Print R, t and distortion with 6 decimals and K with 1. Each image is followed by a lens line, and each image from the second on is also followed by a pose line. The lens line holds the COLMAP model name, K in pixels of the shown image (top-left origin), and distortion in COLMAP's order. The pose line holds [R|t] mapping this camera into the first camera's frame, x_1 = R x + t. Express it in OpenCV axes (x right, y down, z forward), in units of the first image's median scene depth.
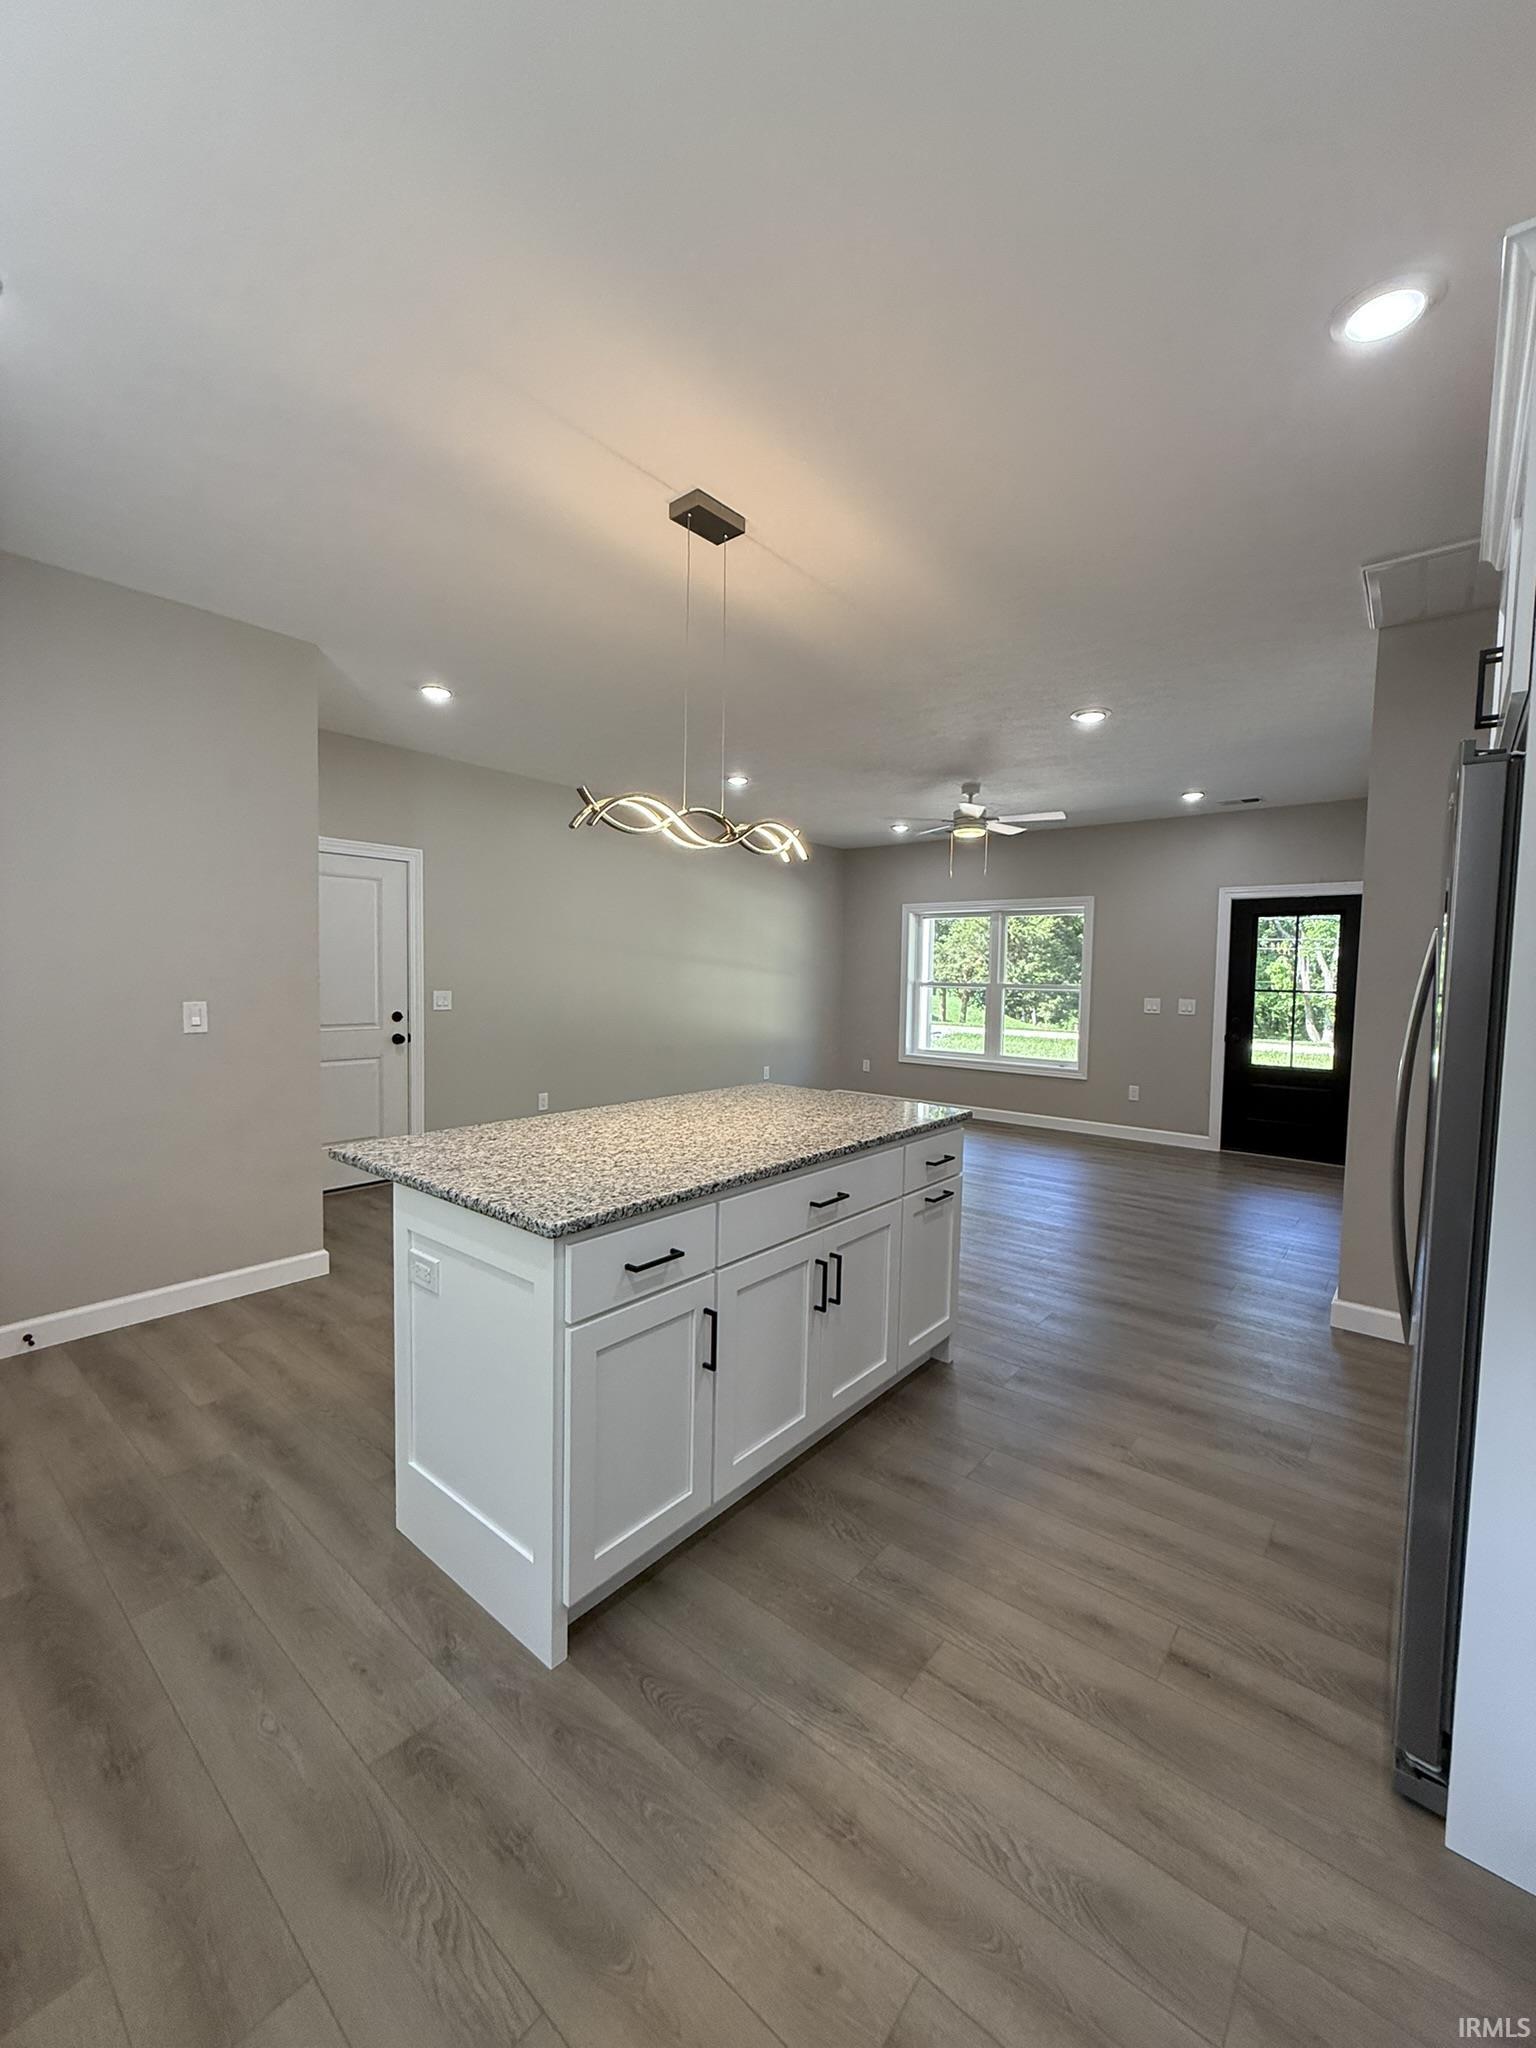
lens RADIAL K [[816.1, 0, 772.0], [0, 816.1, 1016.9], [0, 0, 1]] dist [-0.000789, 0.000106]
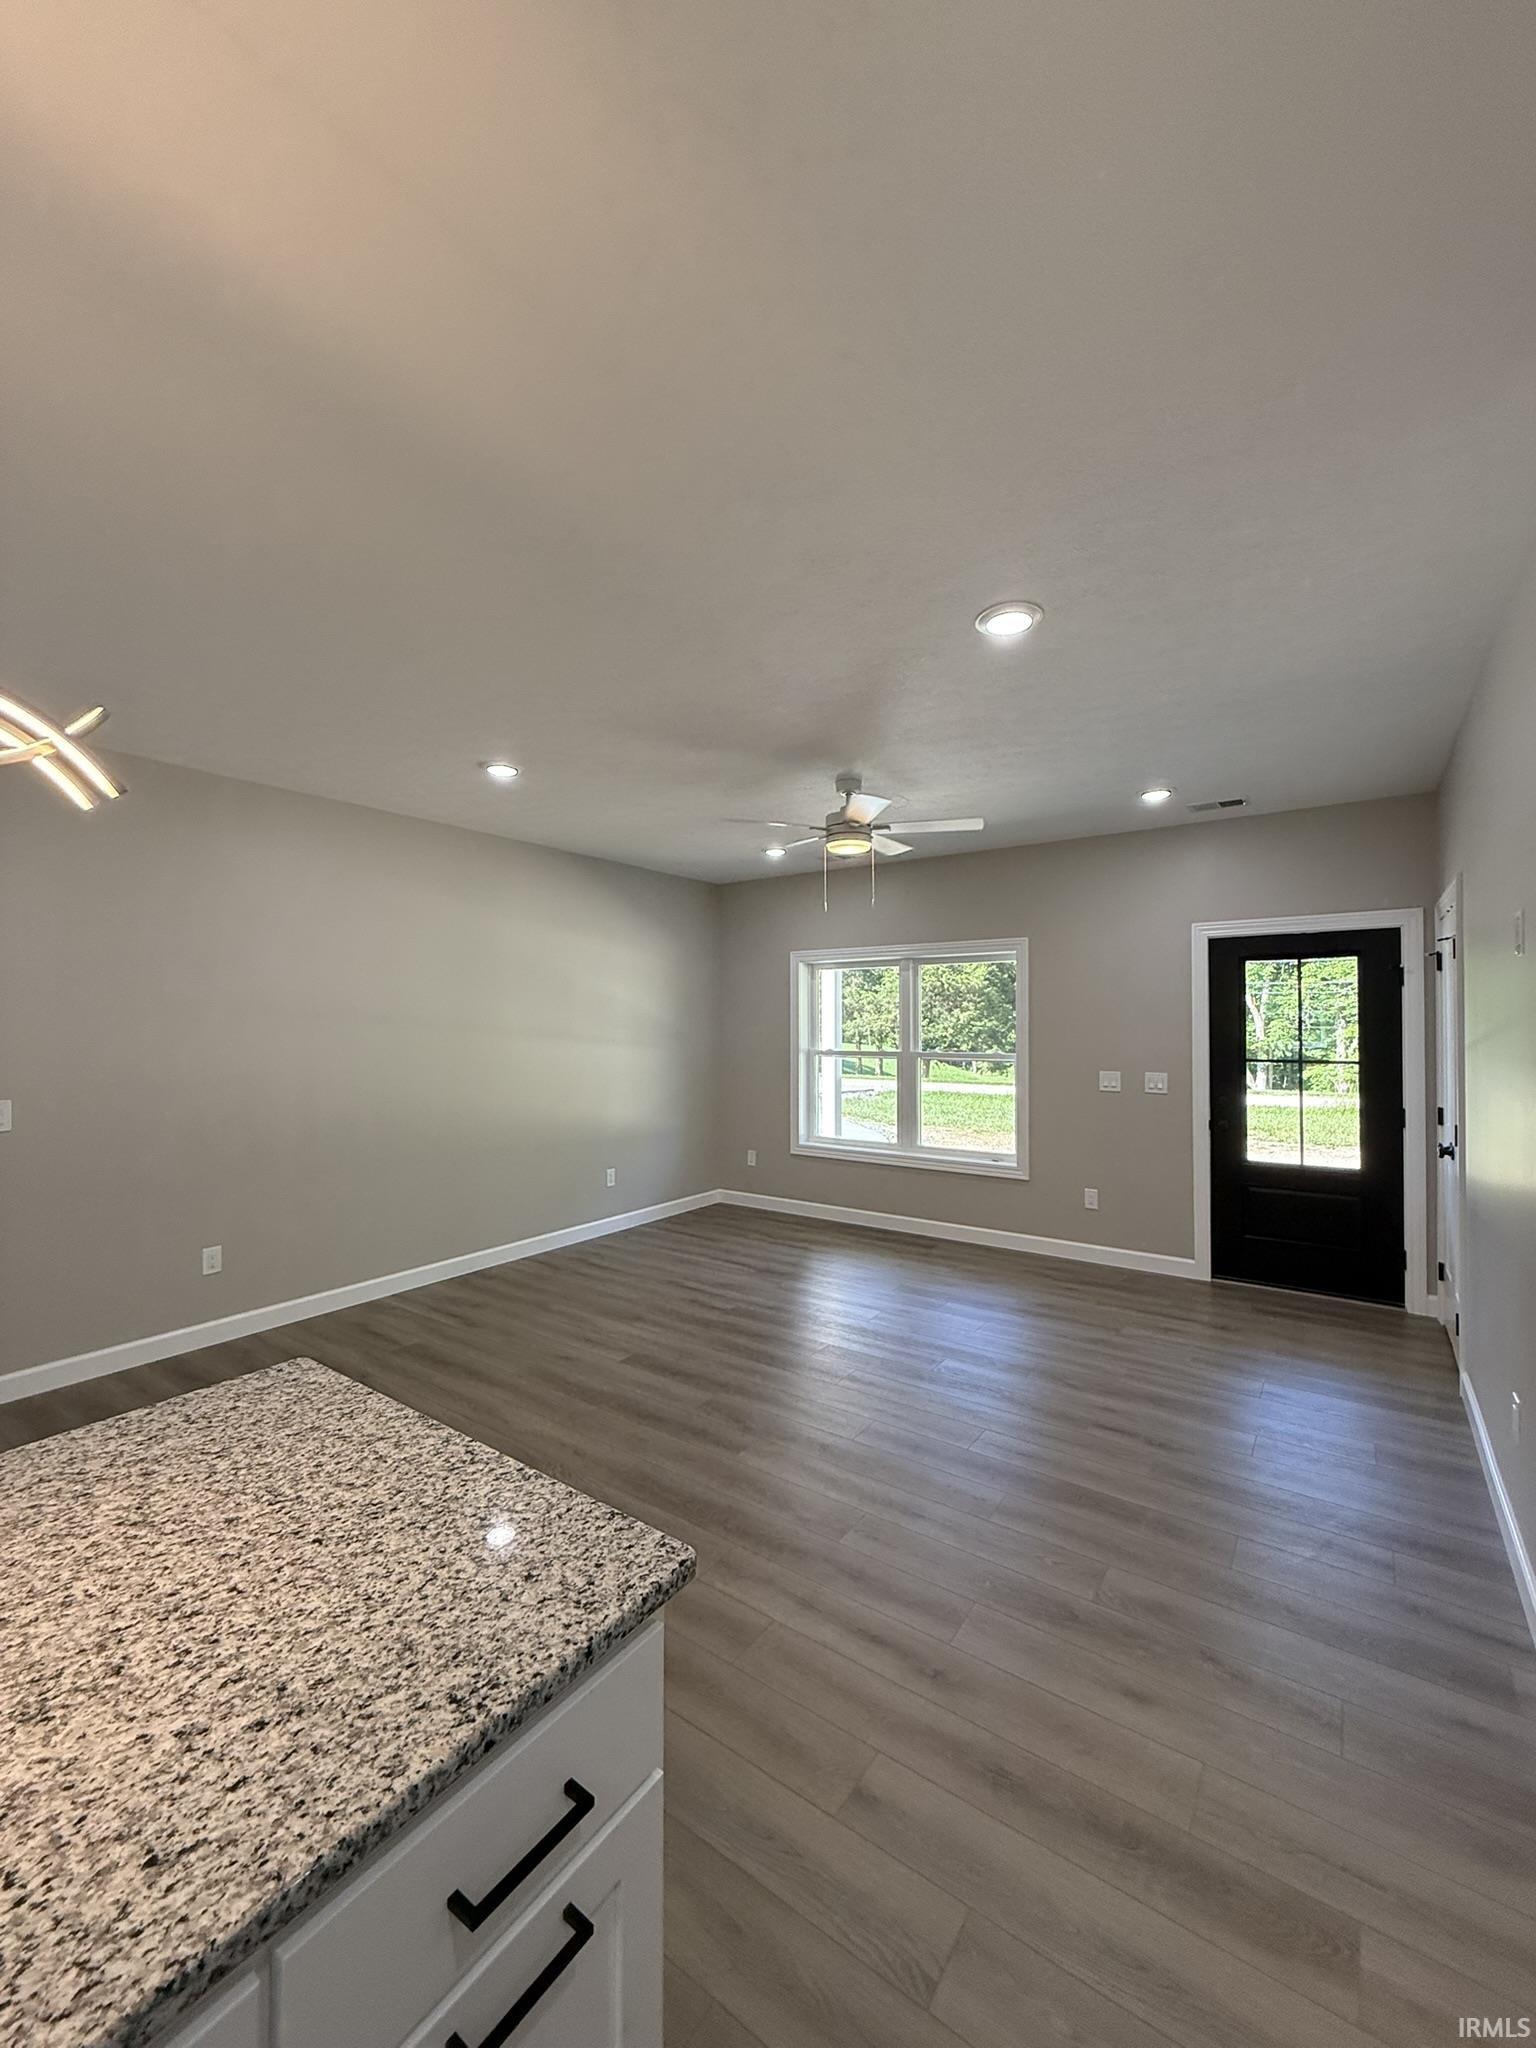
lens RADIAL K [[816.1, 0, 771.6], [0, 816.1, 1015.7], [0, 0, 1]] dist [-0.000789, 0.000106]
pose [[0.997552, -0.018764, 0.067359, 0.237408], [0.022985, 0.997784, -0.062446, -0.075109], [-0.066038, 0.063841, 0.995773, 0.601929]]
